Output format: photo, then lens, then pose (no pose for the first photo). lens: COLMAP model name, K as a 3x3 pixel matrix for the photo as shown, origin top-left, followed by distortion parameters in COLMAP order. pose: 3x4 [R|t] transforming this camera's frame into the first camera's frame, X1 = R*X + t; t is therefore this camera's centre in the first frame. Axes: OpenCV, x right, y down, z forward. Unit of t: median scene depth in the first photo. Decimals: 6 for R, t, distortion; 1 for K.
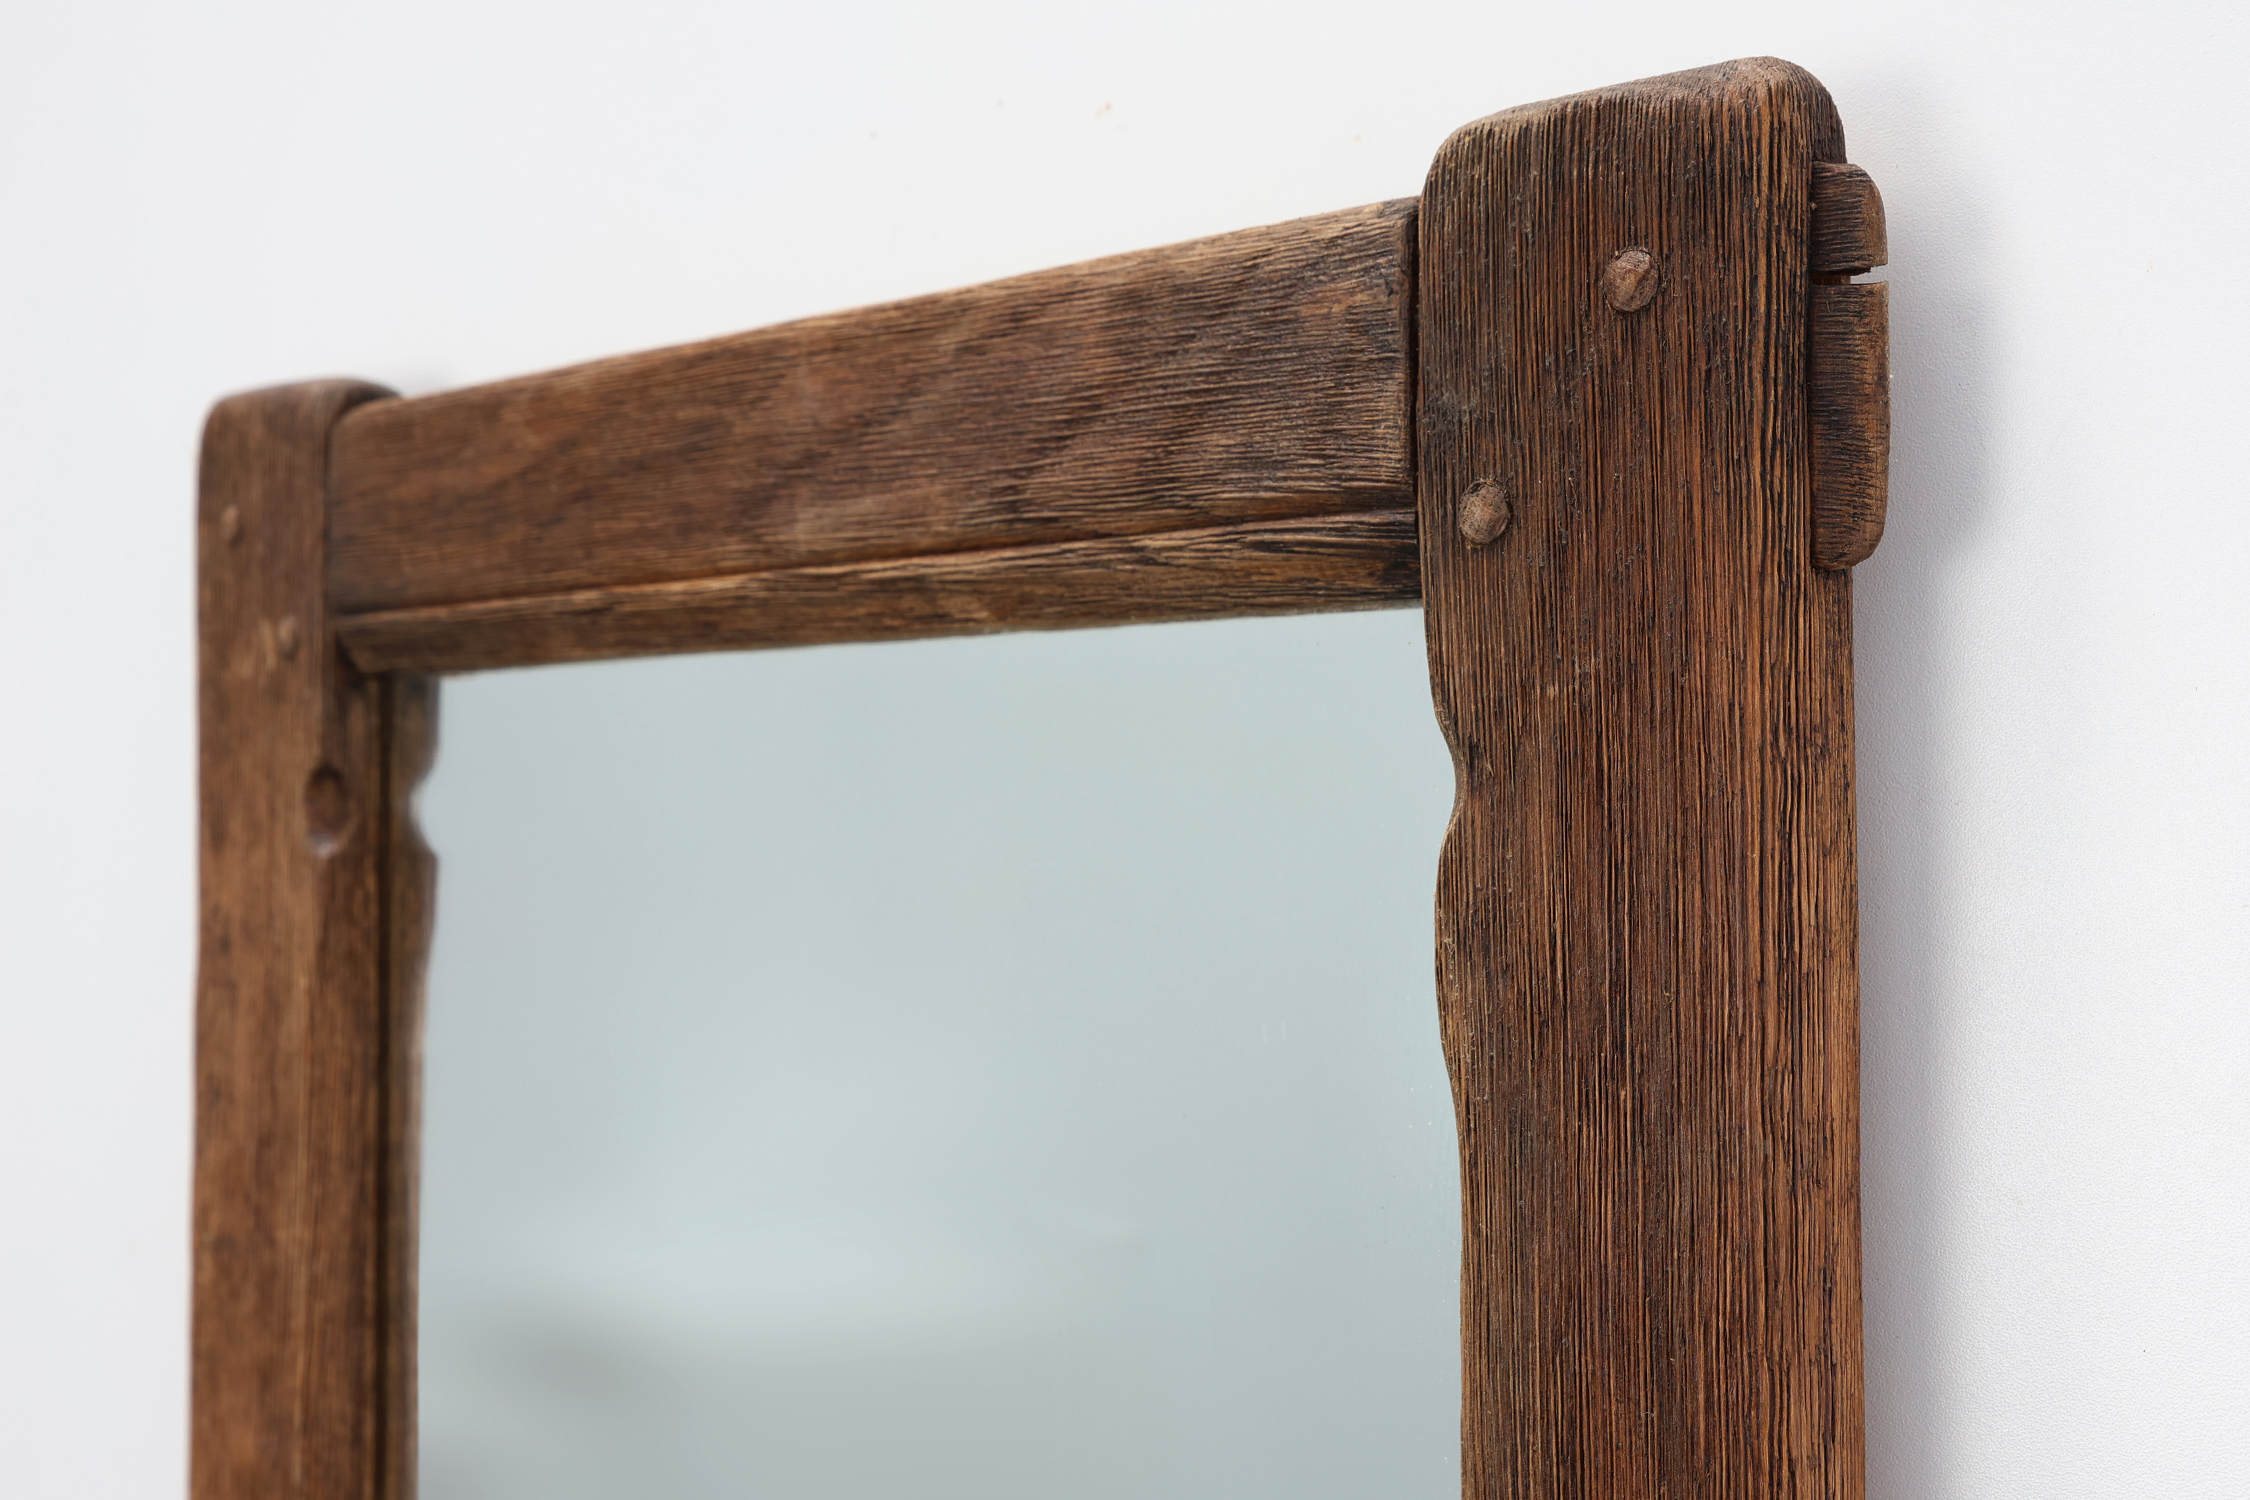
lens RADIAL K [[2613.6, 0, 1125.0], [0, 2613.6, 750.0], [0, 0, 1]] dist [-0.010730, 0.003511]
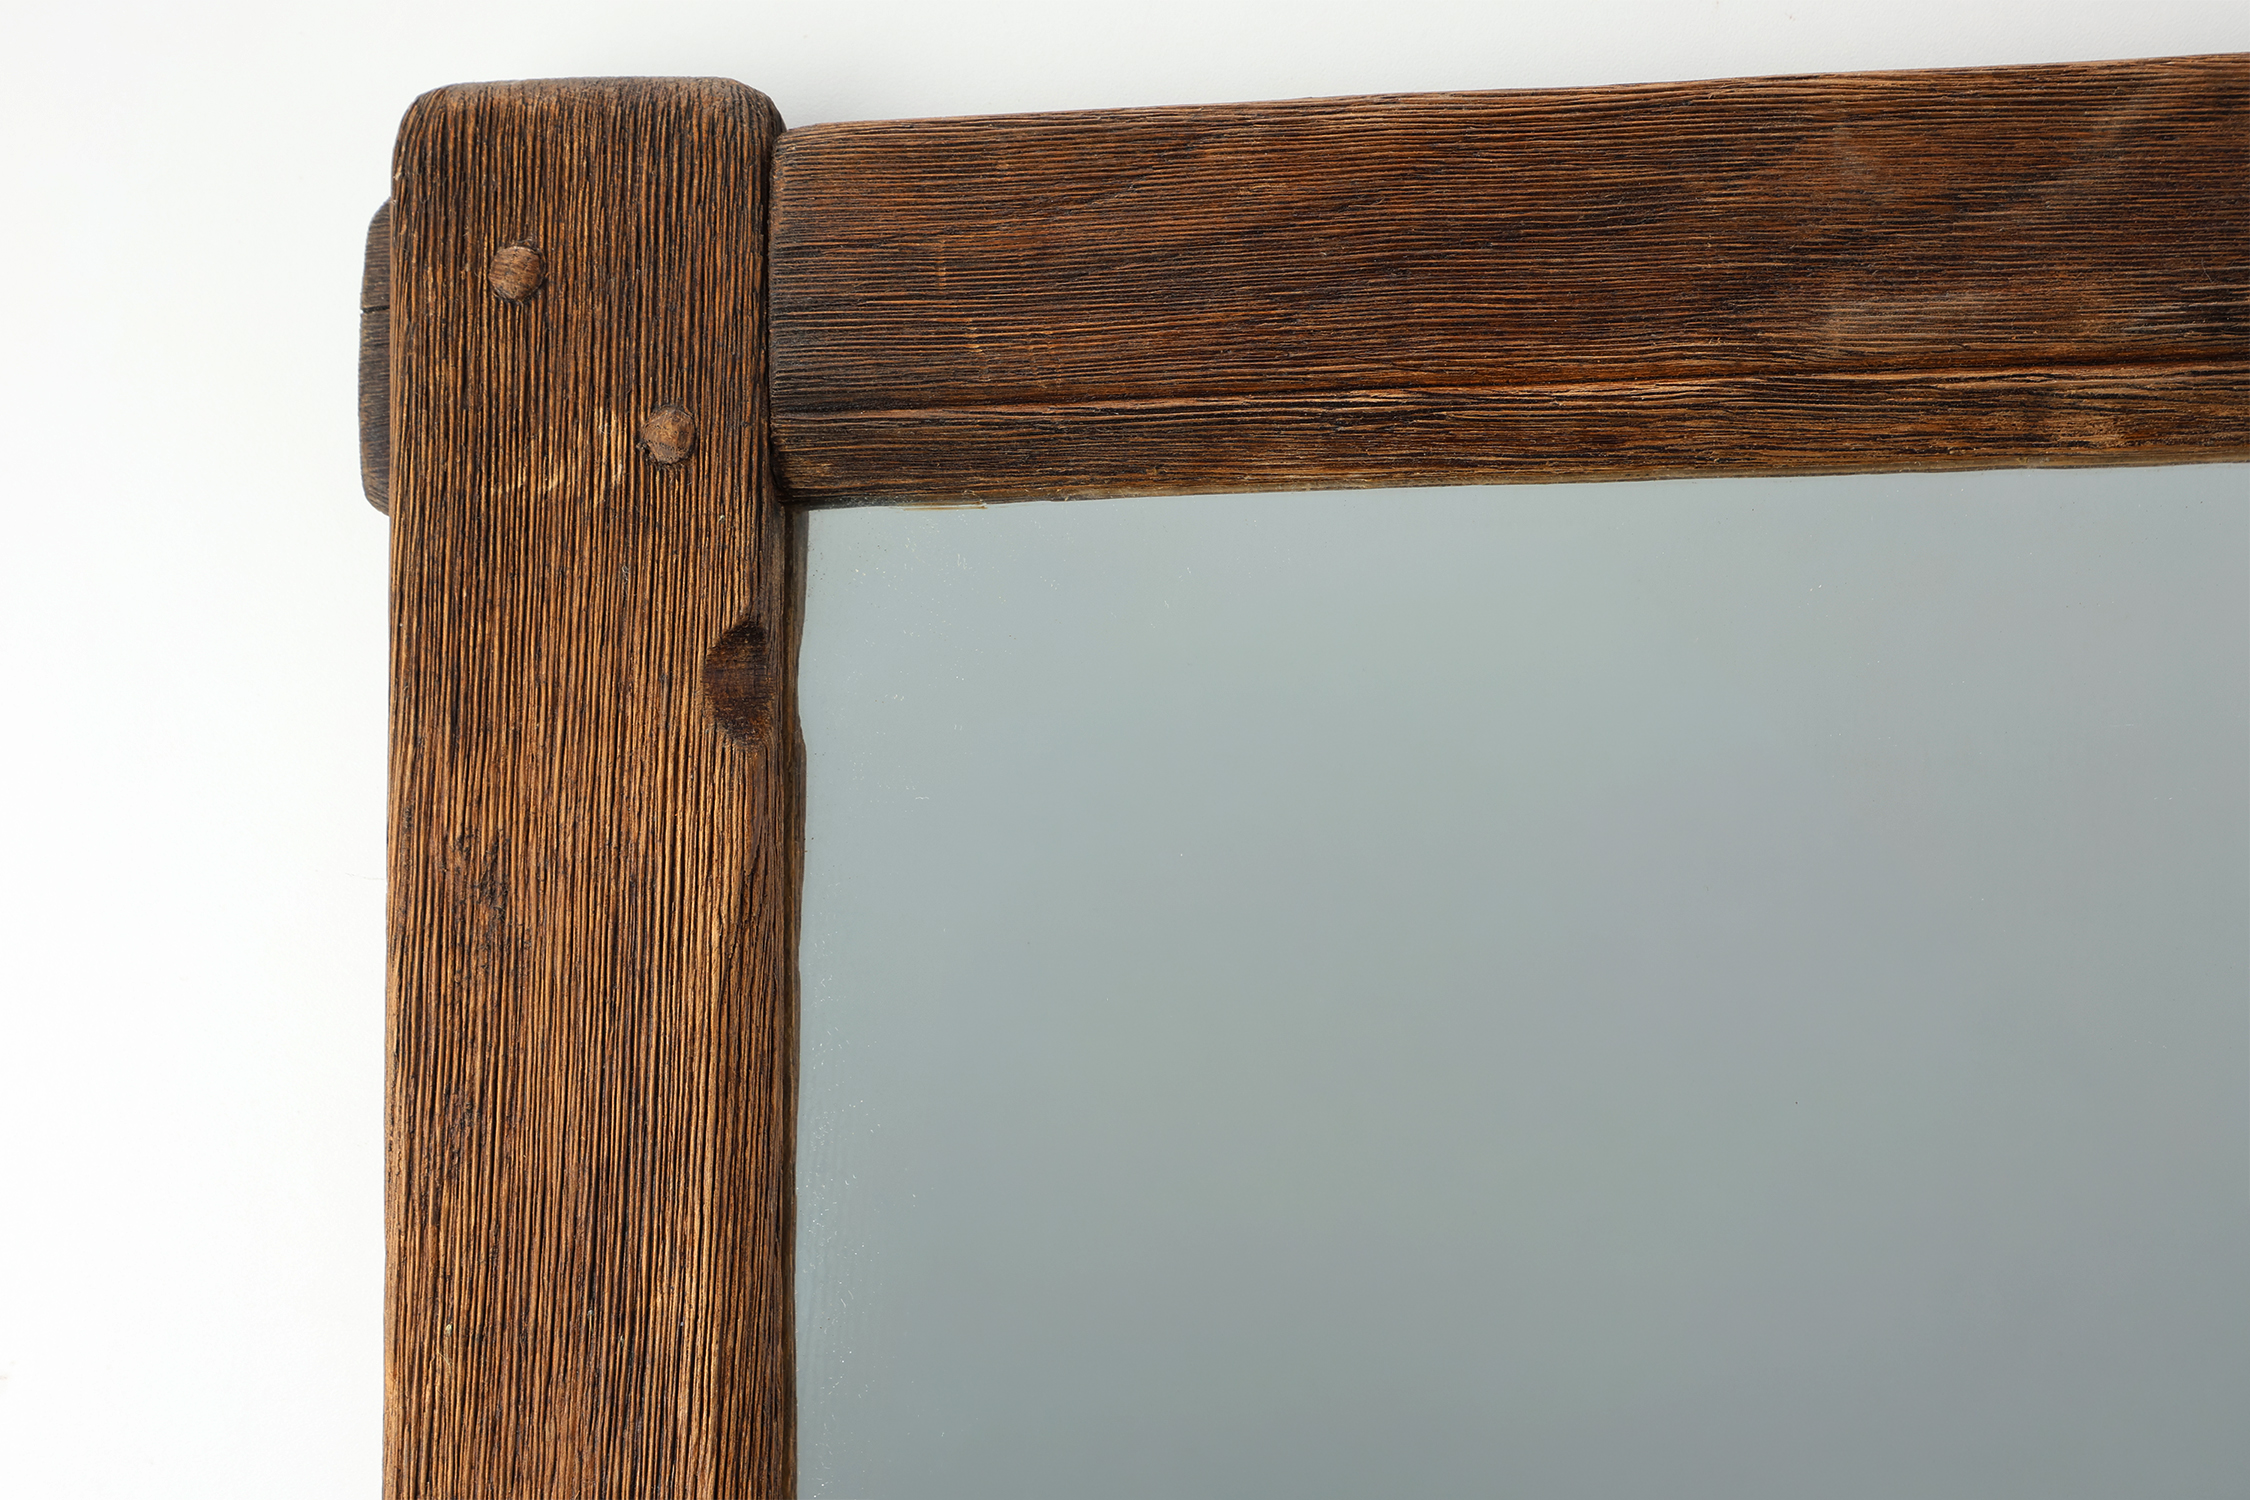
lens RADIAL K [[2613.6, 0, 1125.0], [0, 2613.6, 750.0], [0, 0, 1]] dist [-0.010730, 0.003511]
pose [[0.814139, 0.018121, 0.580387, -0.860589], [-0.003860, 0.999660, -0.025798, 0.079341], [-0.580657, 0.018763, 0.813932, 0.502282]]
